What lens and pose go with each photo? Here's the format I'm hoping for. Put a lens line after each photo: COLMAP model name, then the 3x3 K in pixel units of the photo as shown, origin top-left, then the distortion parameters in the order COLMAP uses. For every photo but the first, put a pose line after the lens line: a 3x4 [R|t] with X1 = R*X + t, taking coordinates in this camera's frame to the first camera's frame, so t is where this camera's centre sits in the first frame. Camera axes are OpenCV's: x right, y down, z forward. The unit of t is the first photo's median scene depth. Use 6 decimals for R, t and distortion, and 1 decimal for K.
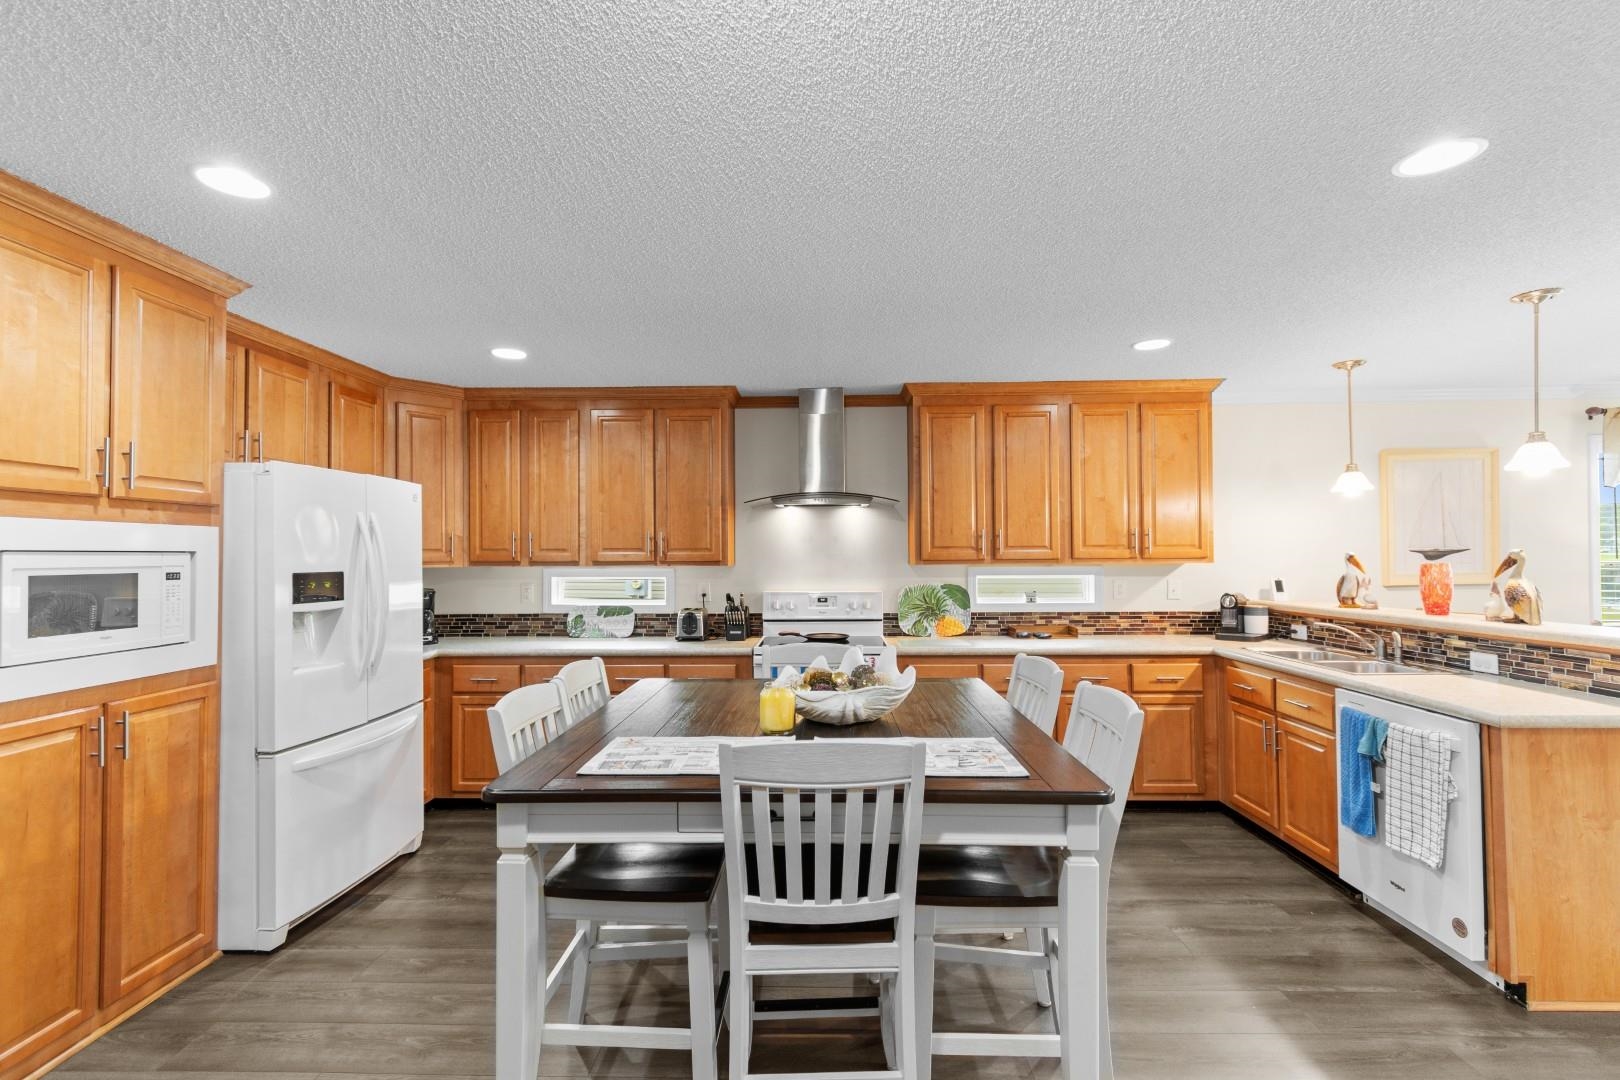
lens RADIAL K [[707.4, 0, 811.1], [0, 707.4, 545.3], [0, 0, 1]] dist [0.004081, -0.001354]
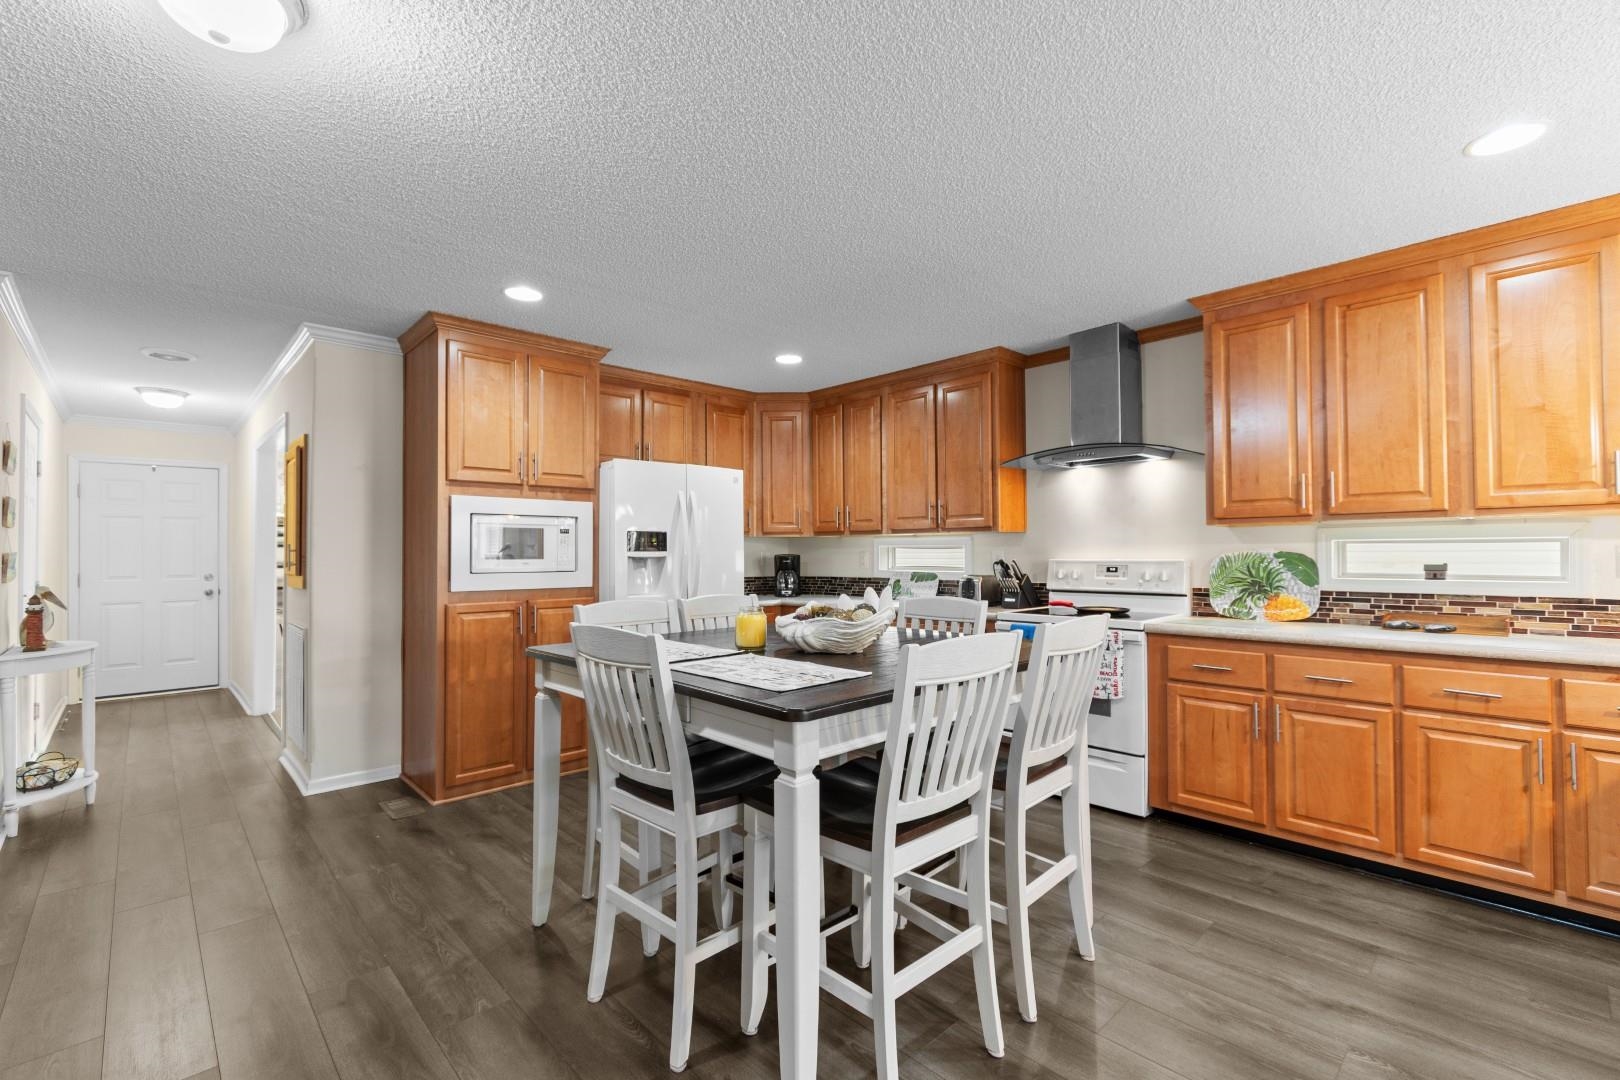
lens RADIAL K [[707.4, 0, 812.6], [0, 707.4, 544.4], [0, 0, 1]] dist [0.004081, -0.001354]
pose [[0.707068, -0.006967, -0.707111, 0.396249], [0.009772, 0.999952, -0.000081, 0.045053], [0.707078, -0.006852, 0.707102, 0.124861]]
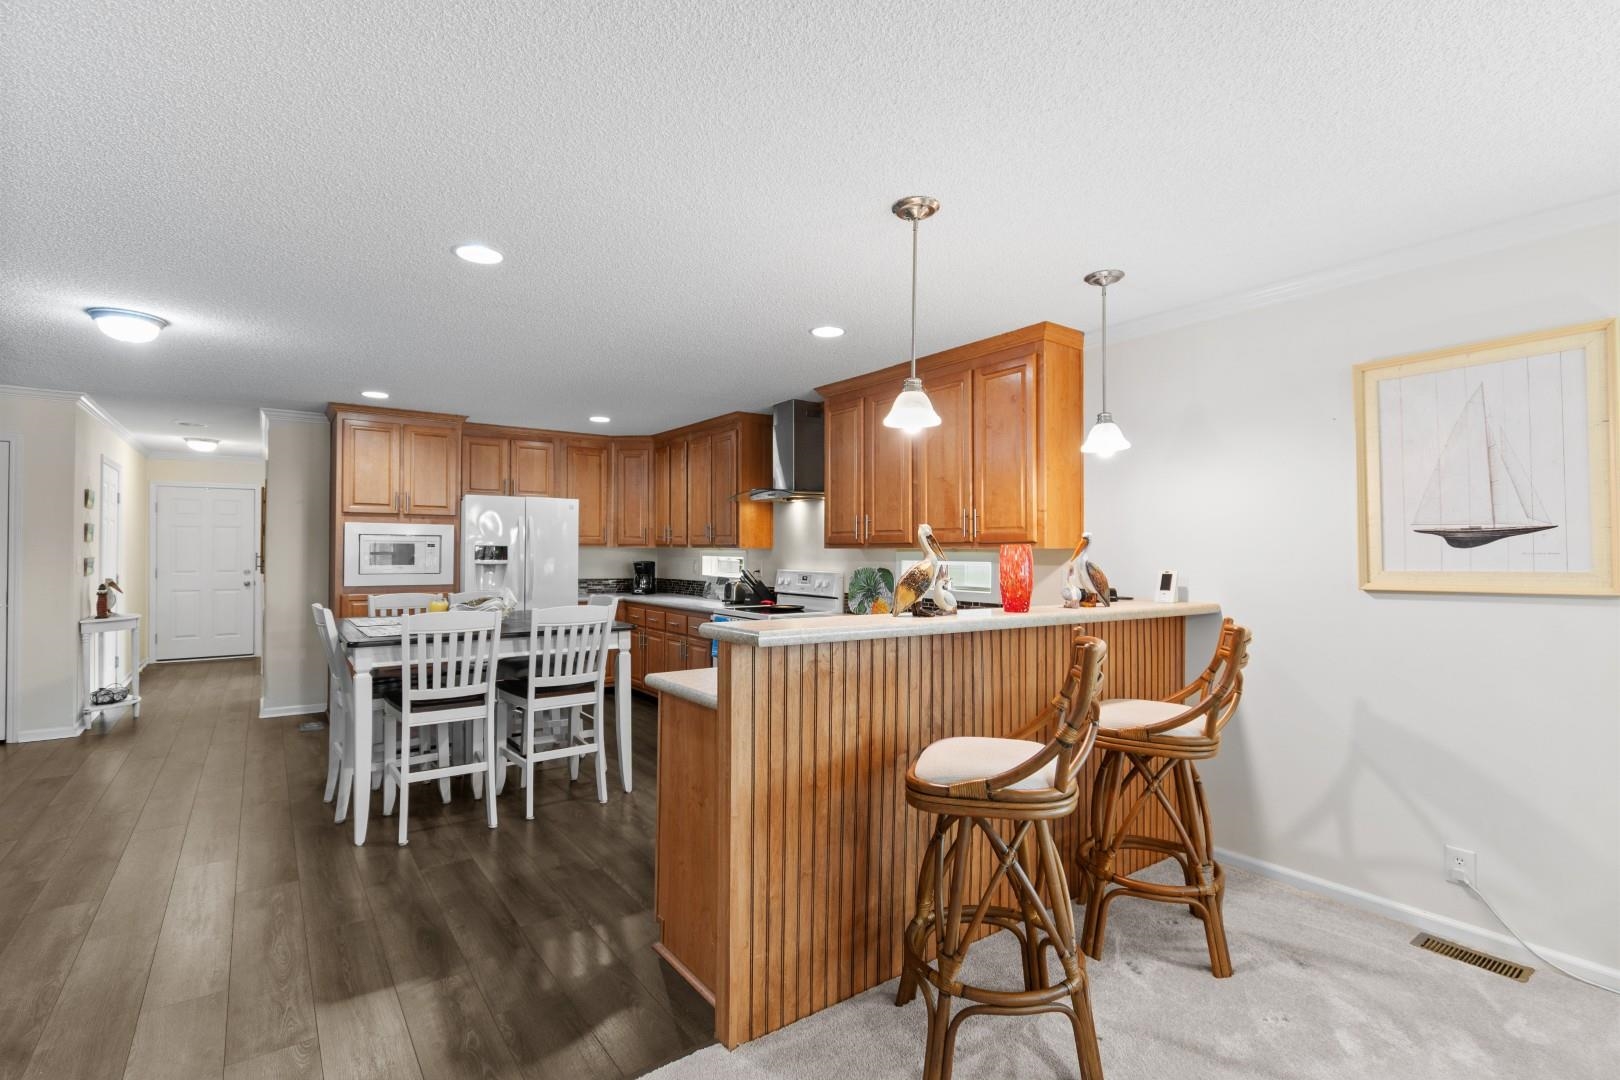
lens RADIAL K [[751.6, 0, 819.2], [0, 751.6, 546.7], [0, 0, 1]] dist [-0.000504, -0.000387]
pose [[0.613342, 0.004676, -0.789803, 1.087023], [0.000211, 0.999981, 0.006084, 0.017749], [0.789817, -0.003898, 0.613330, 0.260890]]
